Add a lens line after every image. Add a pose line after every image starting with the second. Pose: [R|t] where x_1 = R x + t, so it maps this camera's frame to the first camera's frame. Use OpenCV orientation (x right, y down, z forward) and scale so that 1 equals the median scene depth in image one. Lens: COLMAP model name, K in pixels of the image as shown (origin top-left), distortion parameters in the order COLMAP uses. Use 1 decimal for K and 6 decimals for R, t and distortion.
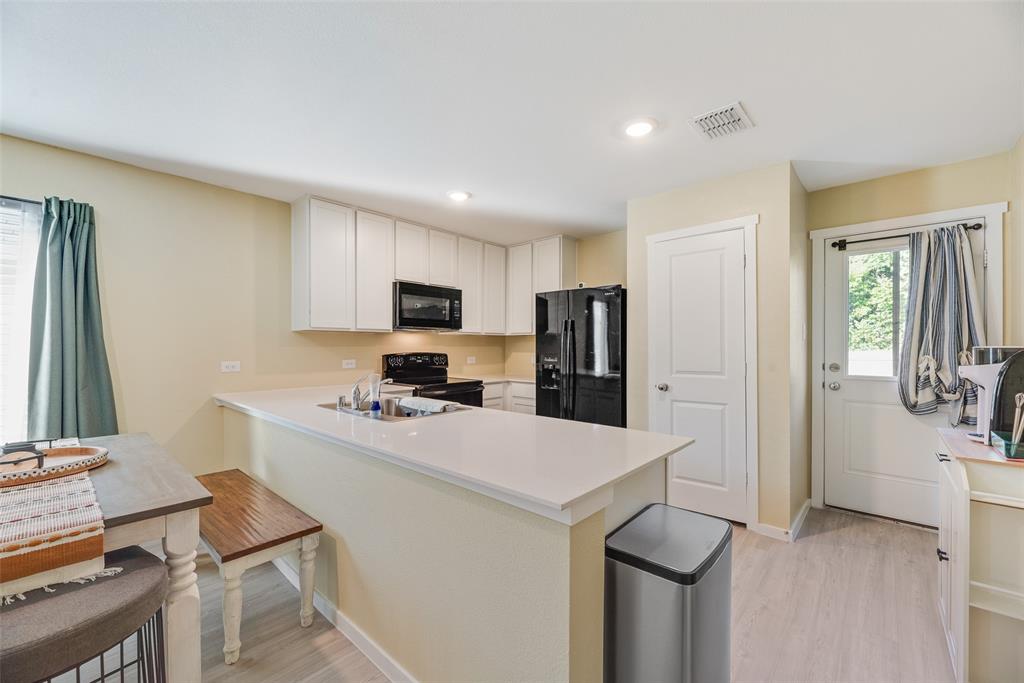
lens RADIAL K [[416.0, 0, 478.9], [0, 416.0, 348.3], [0, 0, 1]] dist [-0.002623, 0.000412]
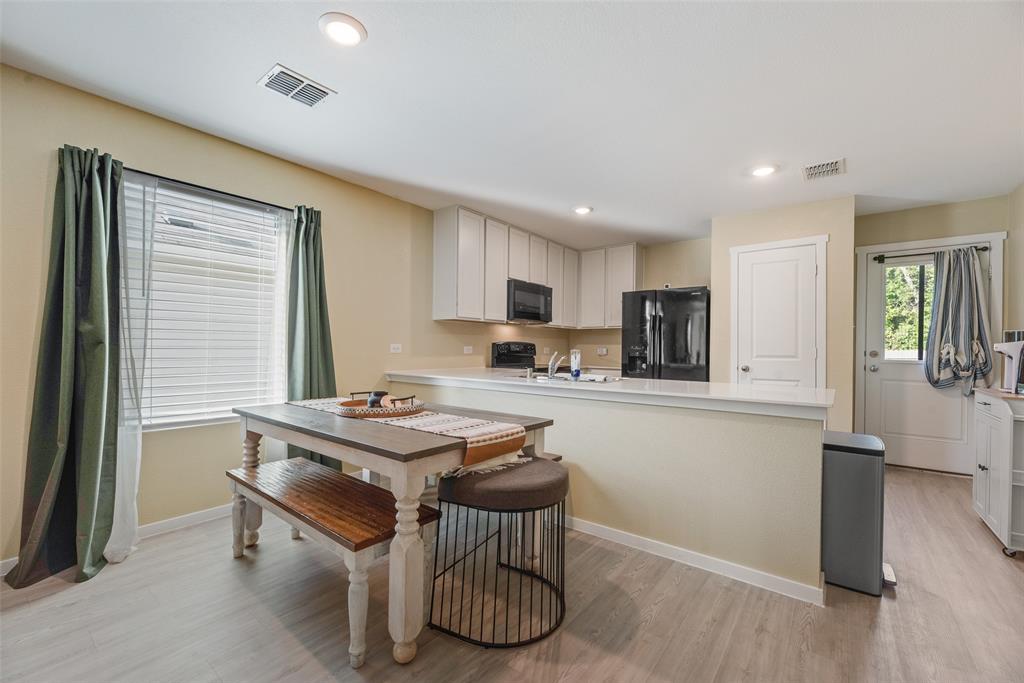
lens RADIAL K [[416.0, 0, 495.4], [0, 416.0, 348.5], [0, 0, 1]] dist [-0.002623, 0.000412]
pose [[0.997733, 0.010713, 0.066434, -0.402436], [-0.010779, 0.999942, 0.000633, 0.041388], [-0.066423, -0.001348, 0.997791, -0.207585]]
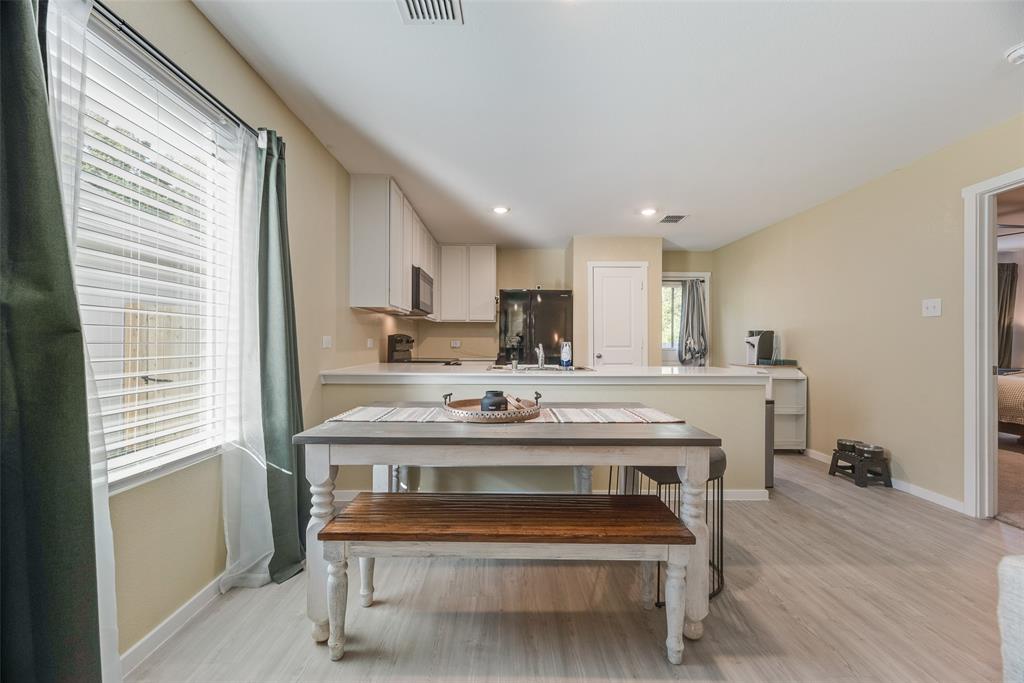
lens RADIAL K [[416.0, 0, 507.1], [0, 416.0, 344.3], [0, 0, 1]] dist [-0.002623, 0.000412]
pose [[0.728198, 0.002110, 0.685364, -0.965146], [-0.005845, 0.999978, 0.003132, 0.045509], [-0.685342, -0.006287, 0.728194, 0.055166]]
